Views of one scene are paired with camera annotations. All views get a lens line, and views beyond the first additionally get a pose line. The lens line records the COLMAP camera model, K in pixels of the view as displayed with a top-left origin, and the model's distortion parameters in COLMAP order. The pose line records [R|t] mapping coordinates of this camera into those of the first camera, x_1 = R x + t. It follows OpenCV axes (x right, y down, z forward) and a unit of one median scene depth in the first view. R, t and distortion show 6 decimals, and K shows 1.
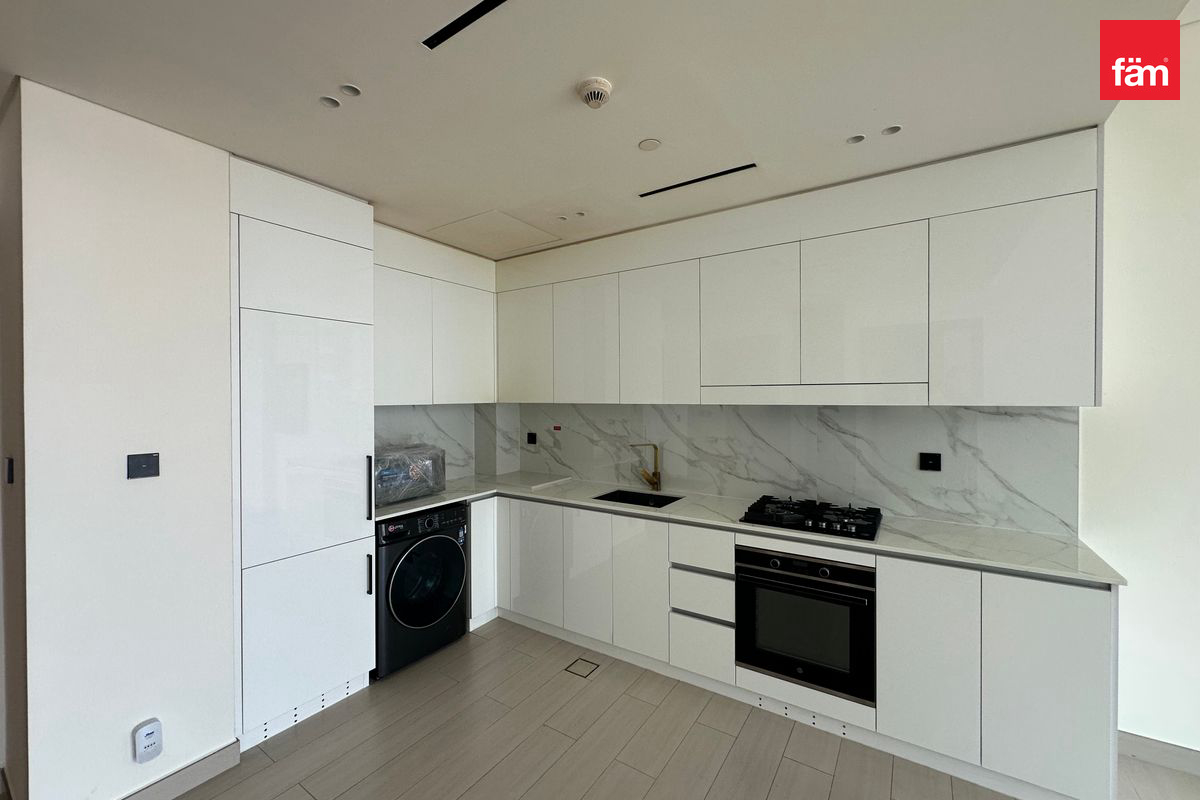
lens RADIAL K [[480.8, 0, 602.6], [0, 480.8, 399.9], [0, 0, 1]] dist [0.000520, 0.000203]
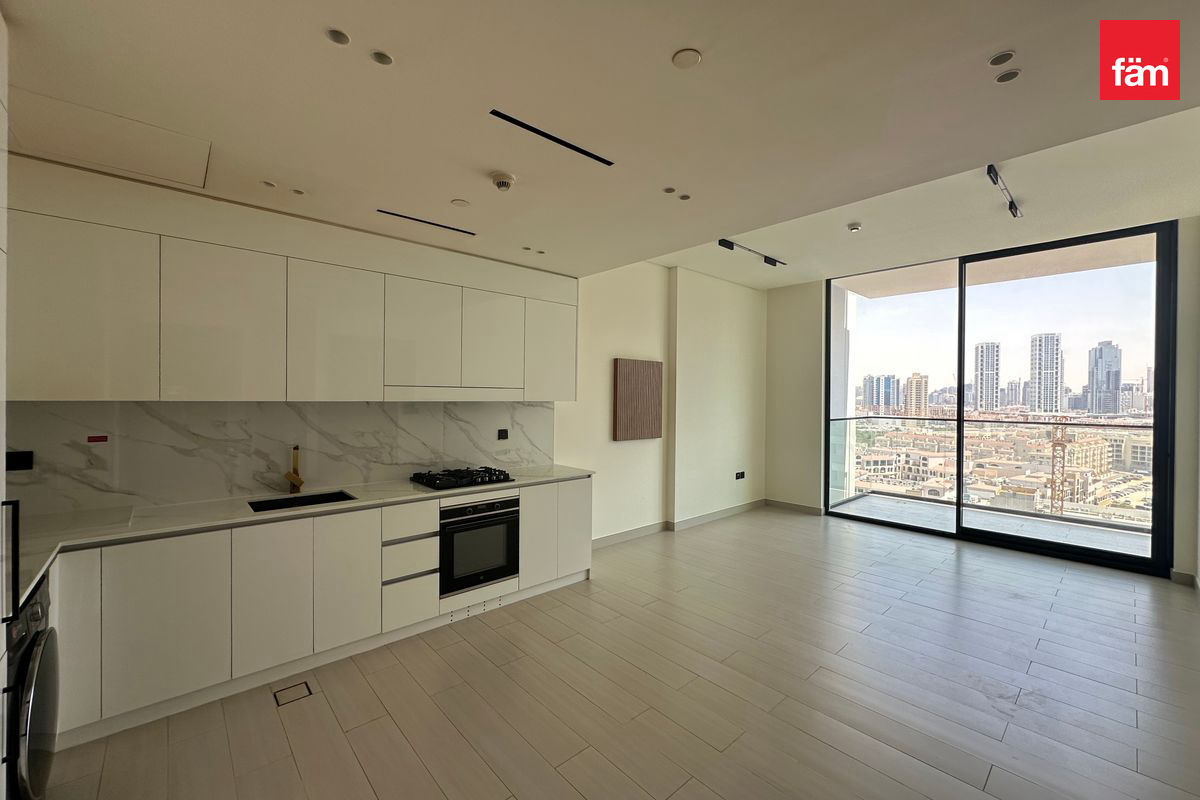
lens RADIAL K [[480.8, 0, 602.6], [0, 480.8, 399.9], [0, 0, 1]] dist [0.000520, 0.000203]
pose [[0.245181, -0.001289, 0.969476, -0.780255], [-0.002317, 0.999995, 0.001915, 0.002514], [-0.969475, -0.002716, 0.245177, 0.217280]]
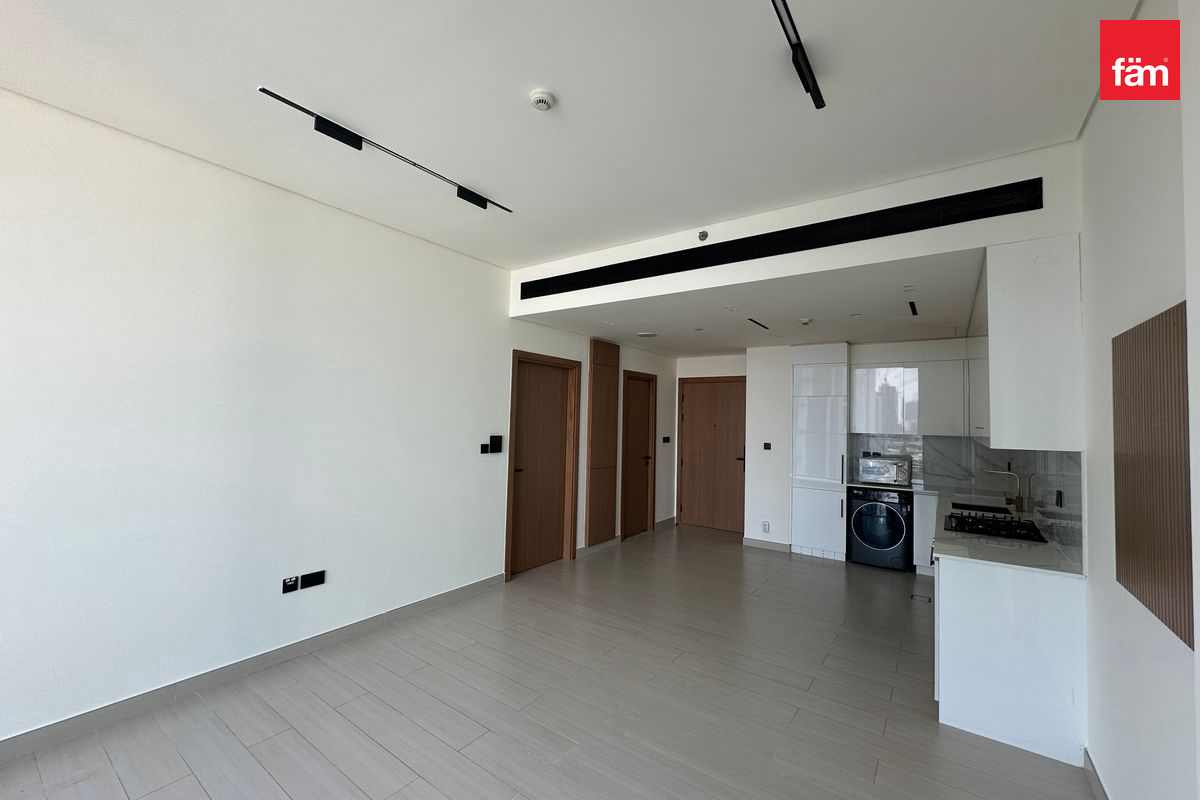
lens RADIAL K [[482.6, 0, 600.0], [0, 482.6, 400.0], [0, 0, 1]] dist [0.000523, 0.000012]
pose [[-0.042416, -0.032819, -0.998561, 1.674945], [-0.030217, 0.999045, -0.031551, -0.031758], [0.998643, 0.028835, -0.043367, -0.032313]]
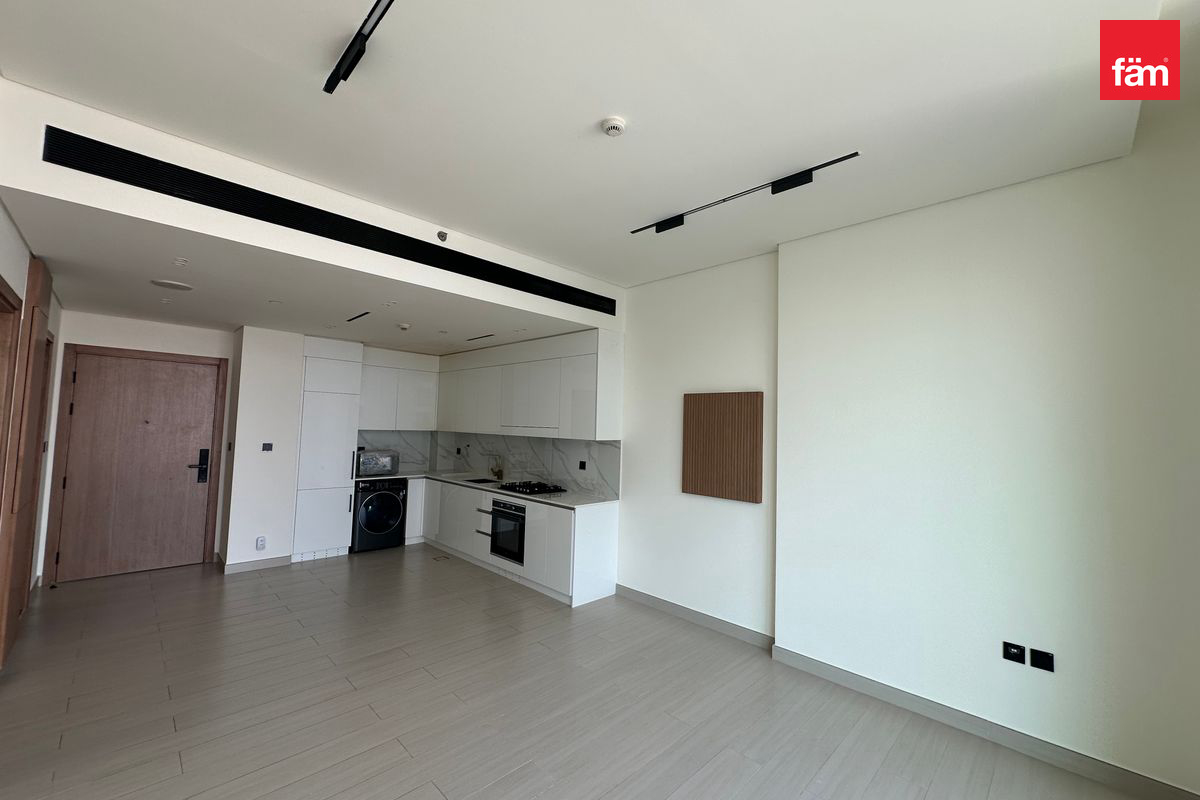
lens RADIAL K [[480.8, 0, 602.6], [0, 480.8, 399.9], [0, 0, 1]] dist [0.000520, 0.000203]
pose [[0.979555, 0.023075, -0.199848, 1.055050], [-0.036209, 0.997399, -0.062320, -0.026981], [0.197890, 0.068282, 0.977843, -0.961179]]
